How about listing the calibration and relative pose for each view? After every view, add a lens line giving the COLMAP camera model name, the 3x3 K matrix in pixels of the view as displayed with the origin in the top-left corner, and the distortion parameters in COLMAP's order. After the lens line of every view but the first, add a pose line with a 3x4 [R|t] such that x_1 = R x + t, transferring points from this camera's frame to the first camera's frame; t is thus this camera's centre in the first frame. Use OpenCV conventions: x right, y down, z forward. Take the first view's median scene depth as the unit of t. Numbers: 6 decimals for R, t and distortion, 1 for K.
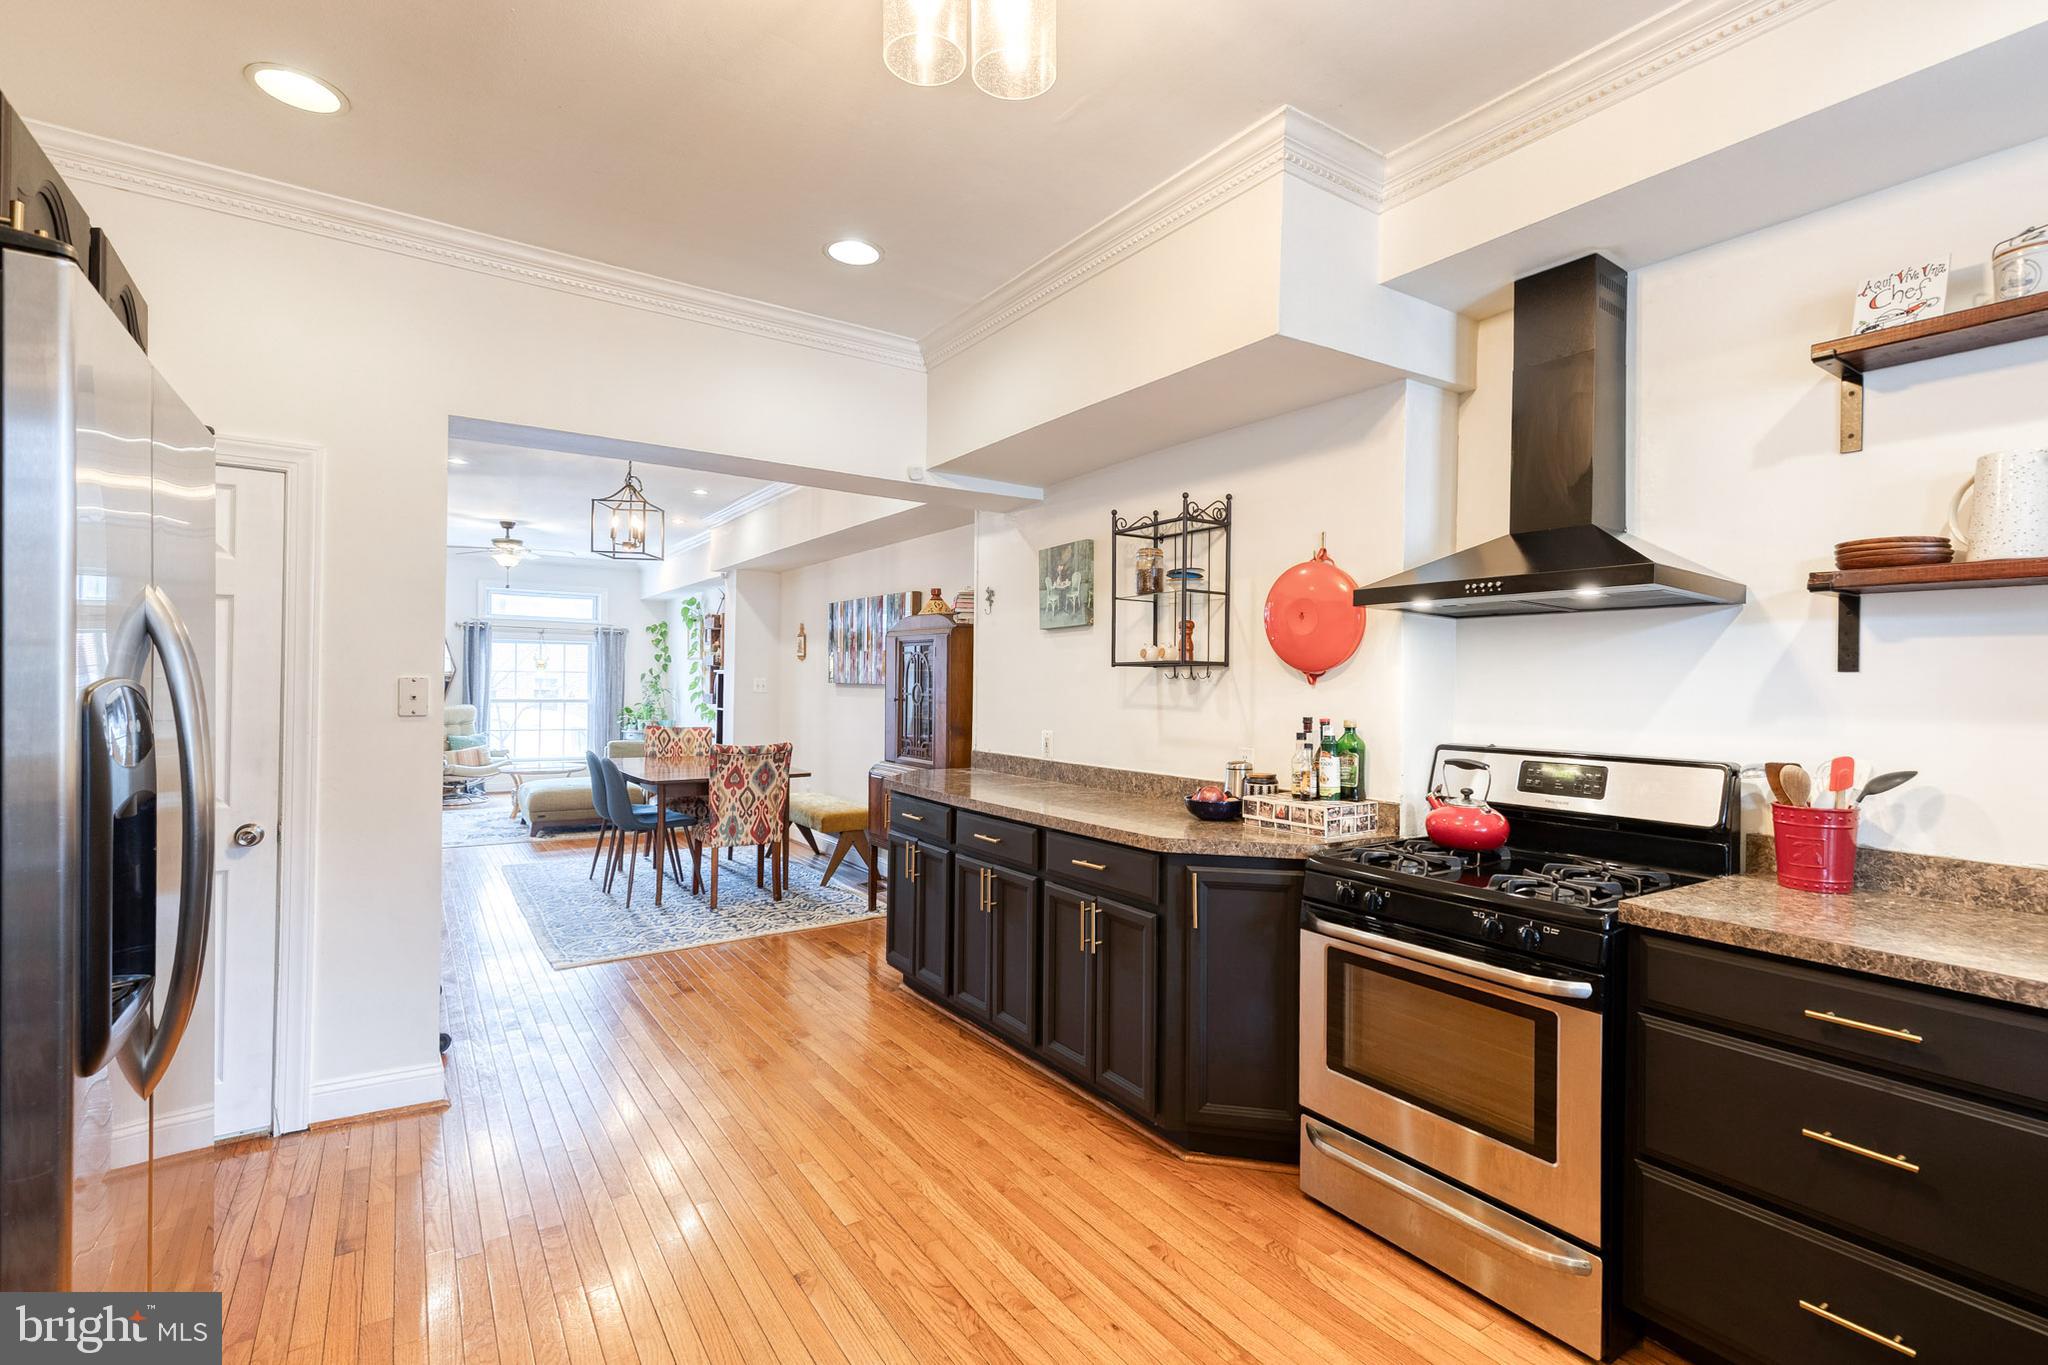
lens RADIAL K [[939.9, 0, 1041.8], [0, 939.9, 680.3], [0, 0, 1]] dist [0.011184, -0.001924]
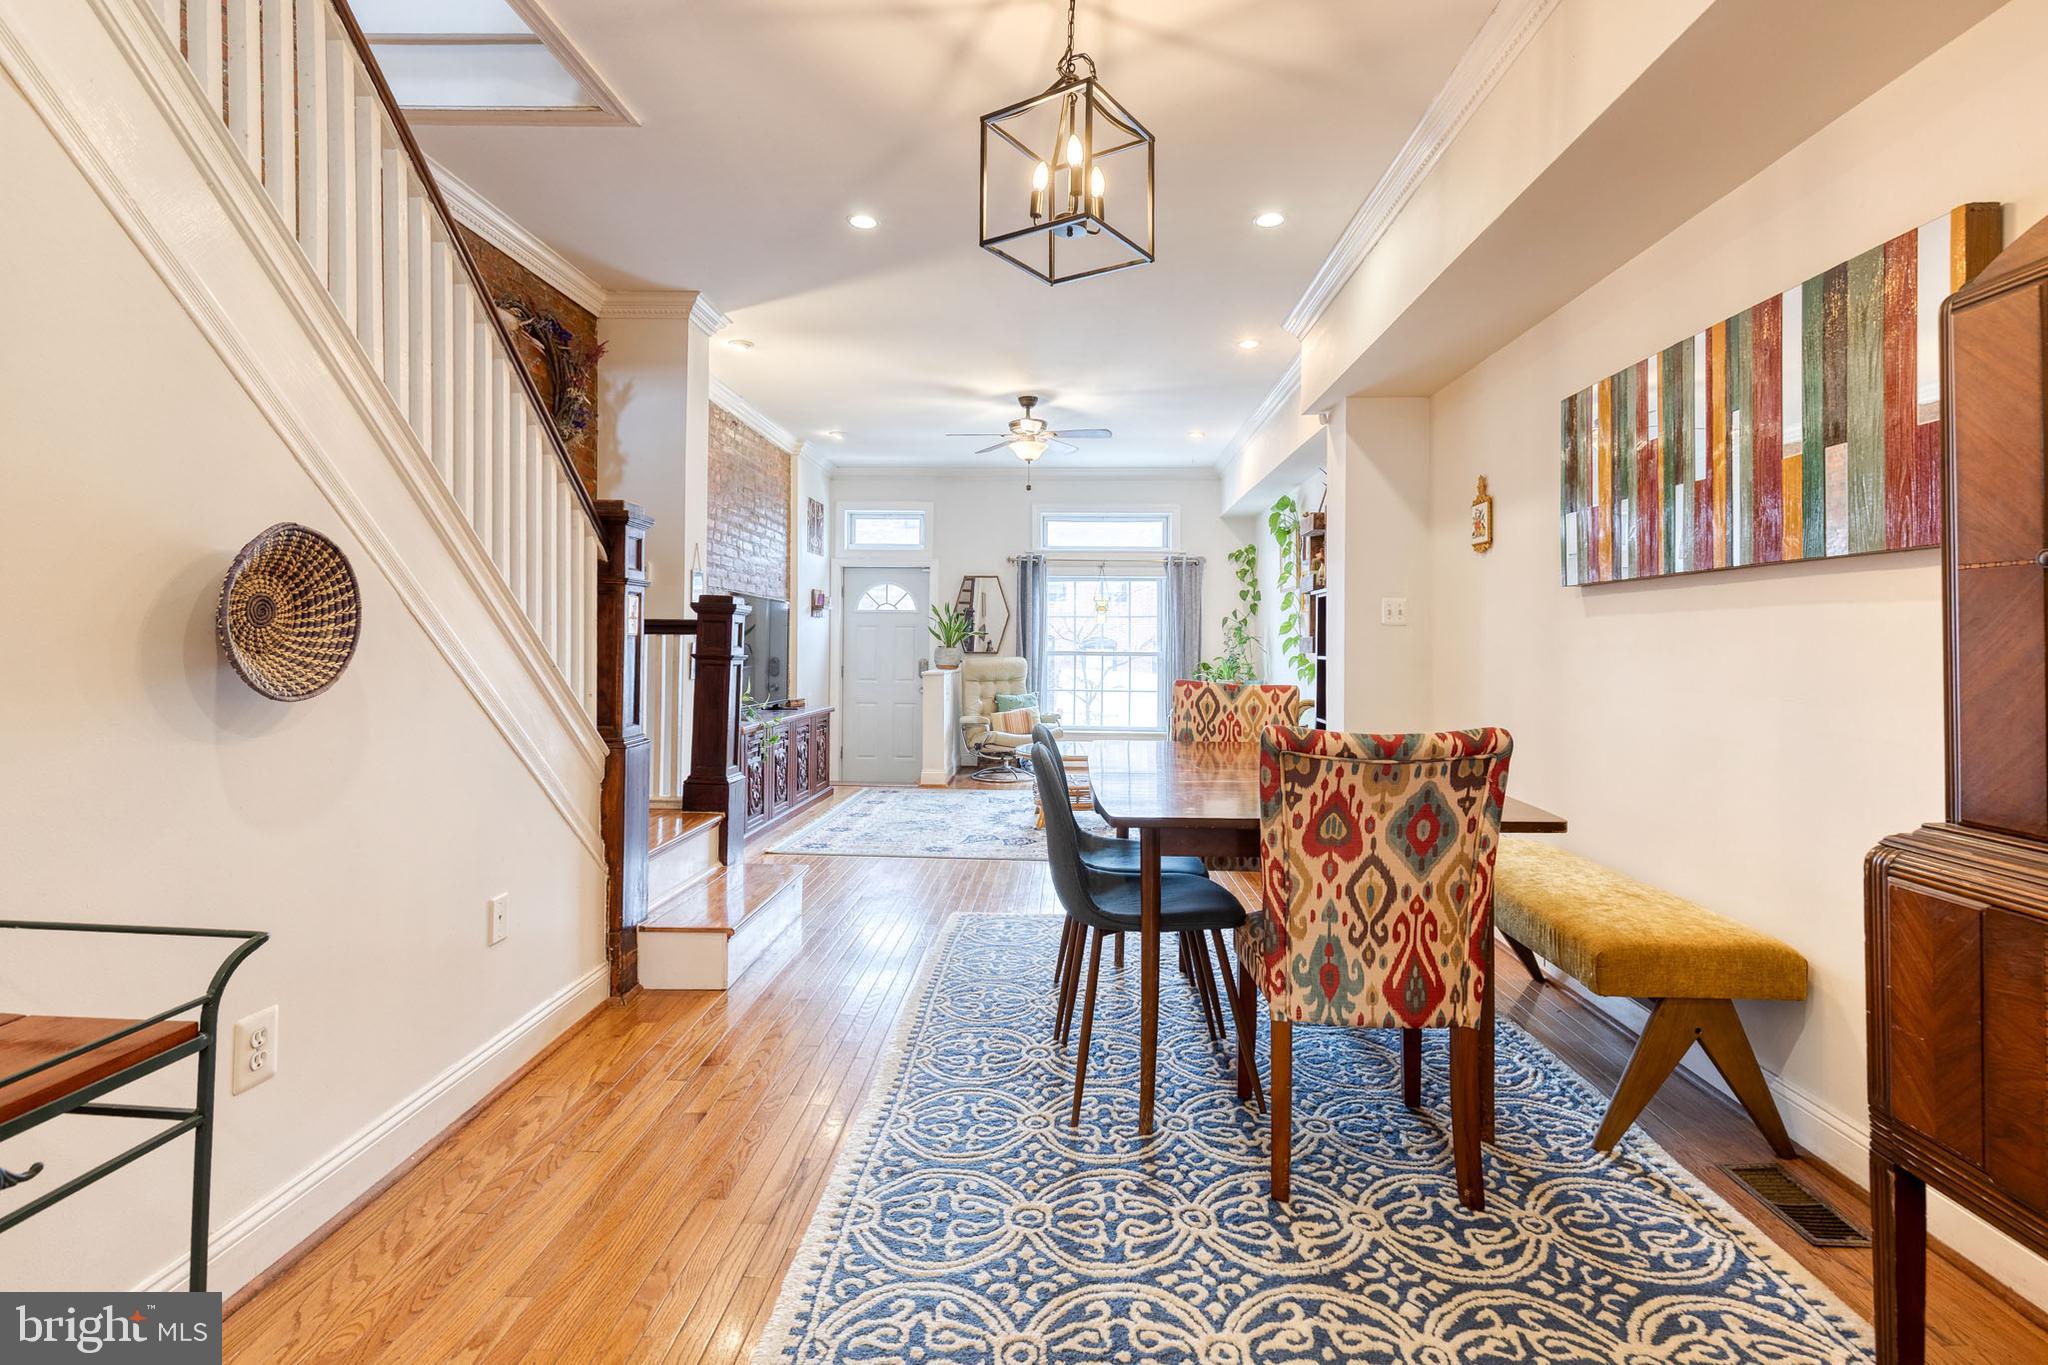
lens RADIAL K [[939.9, 0, 1006.5], [0, 939.9, 631.3], [0, 0, 1]] dist [0.011184, -0.001924]
pose [[0.782191, -0.018854, -0.622753, -0.341772], [0.006215, 0.999728, -0.022462, 0.066835], [0.623007, 0.013699, 0.782096, 1.097462]]
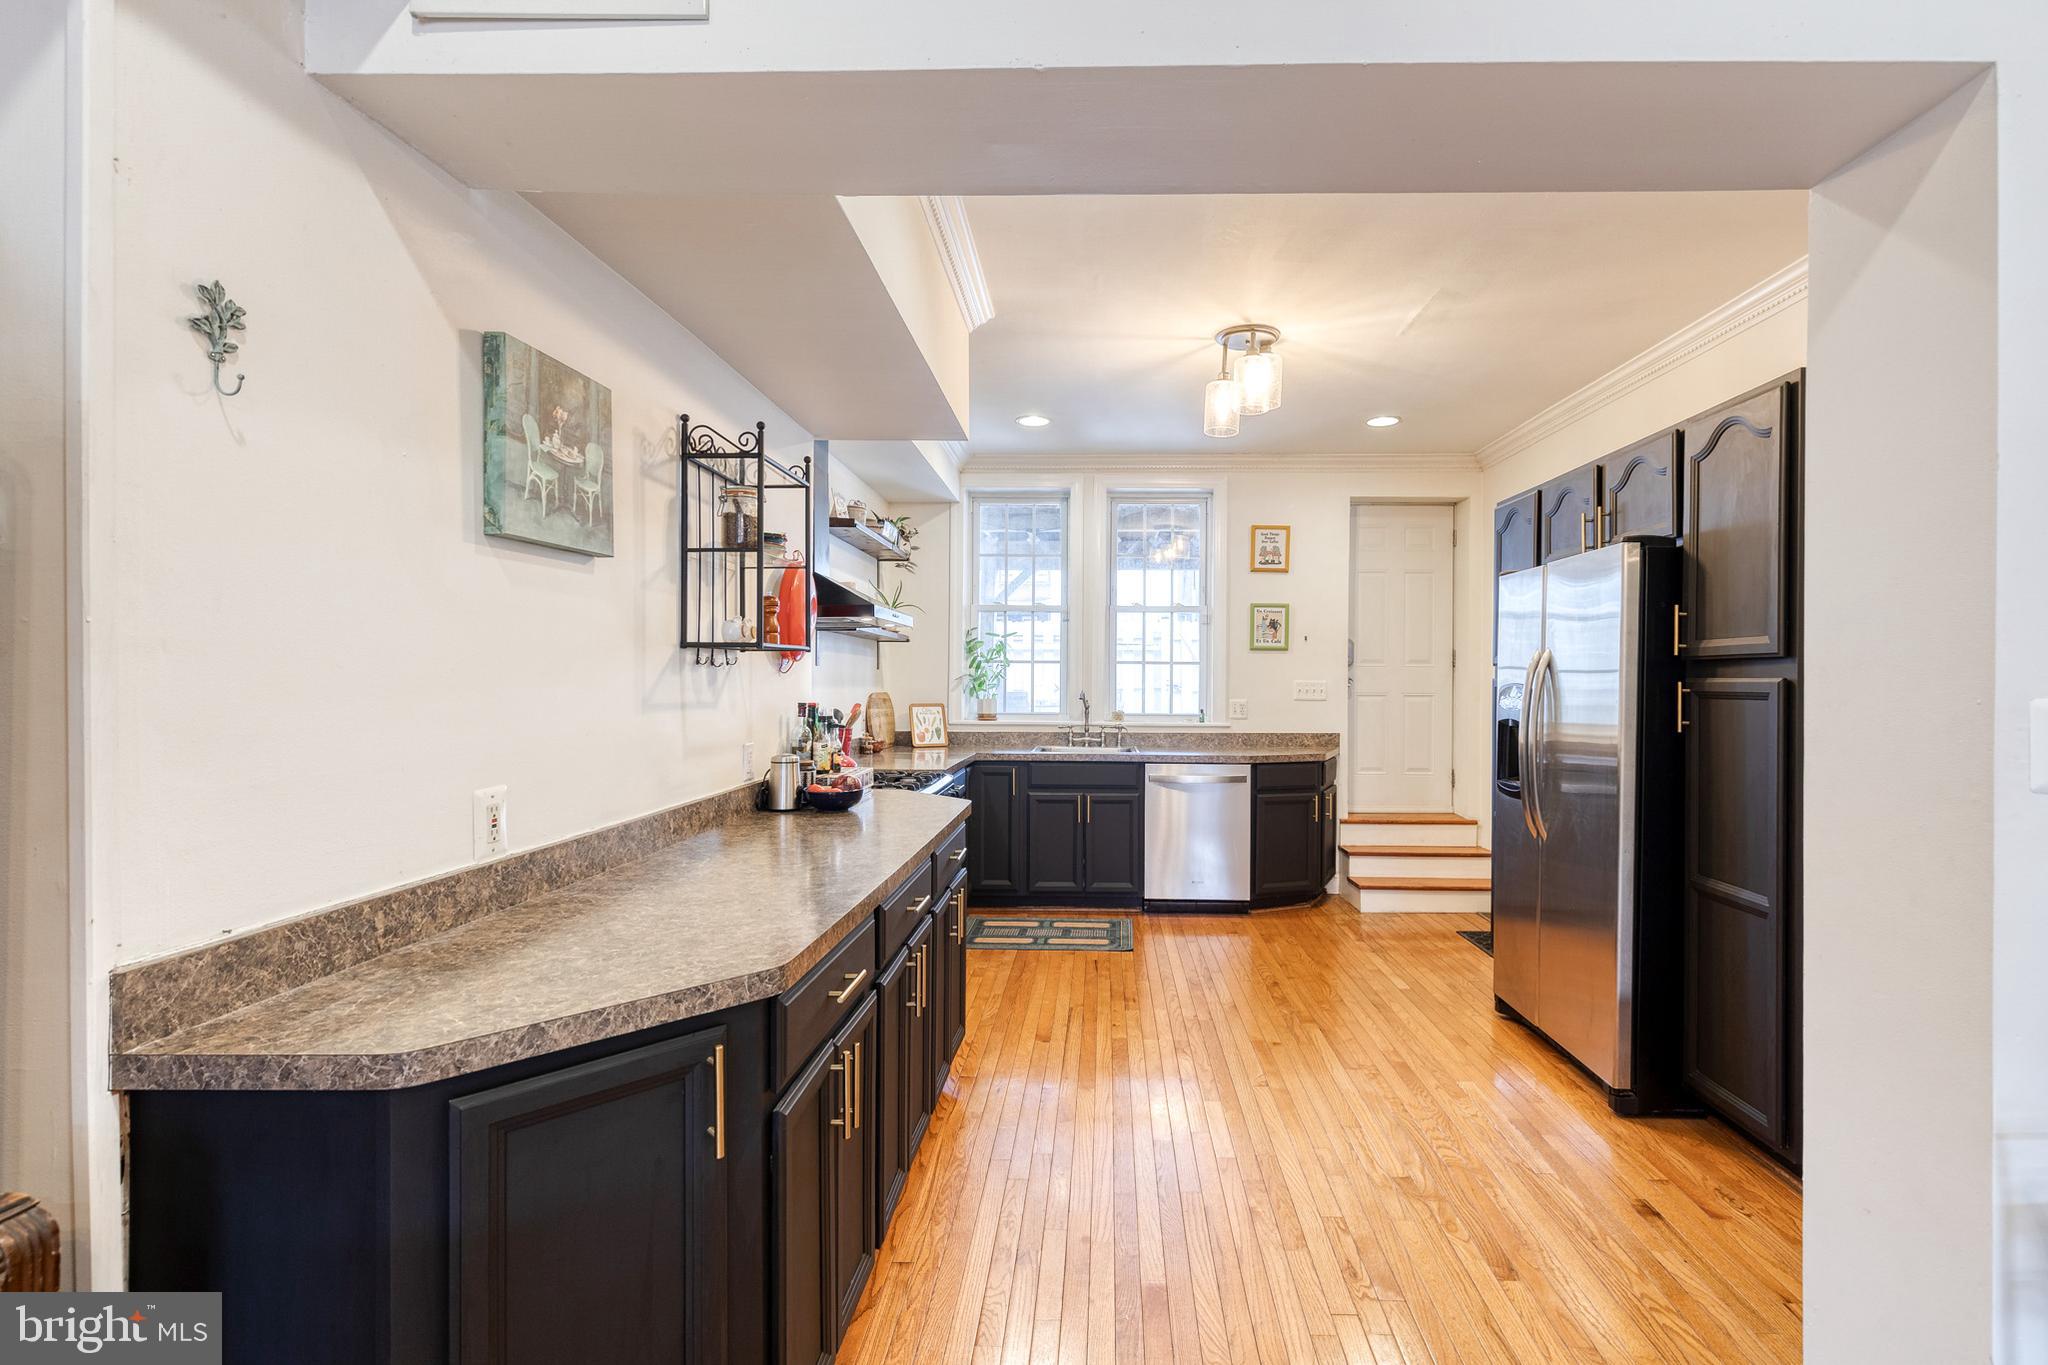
lens RADIAL K [[939.9, 0, 1080.5], [0, 939.9, 685.9], [0, 0, 1]] dist [0.011184, -0.001924]
pose [[-0.811652, -0.022087, 0.583724, -0.553440], [-0.018692, 0.999755, 0.011838, 0.000723], [-0.583842, -0.001303, -0.811866, 1.511584]]
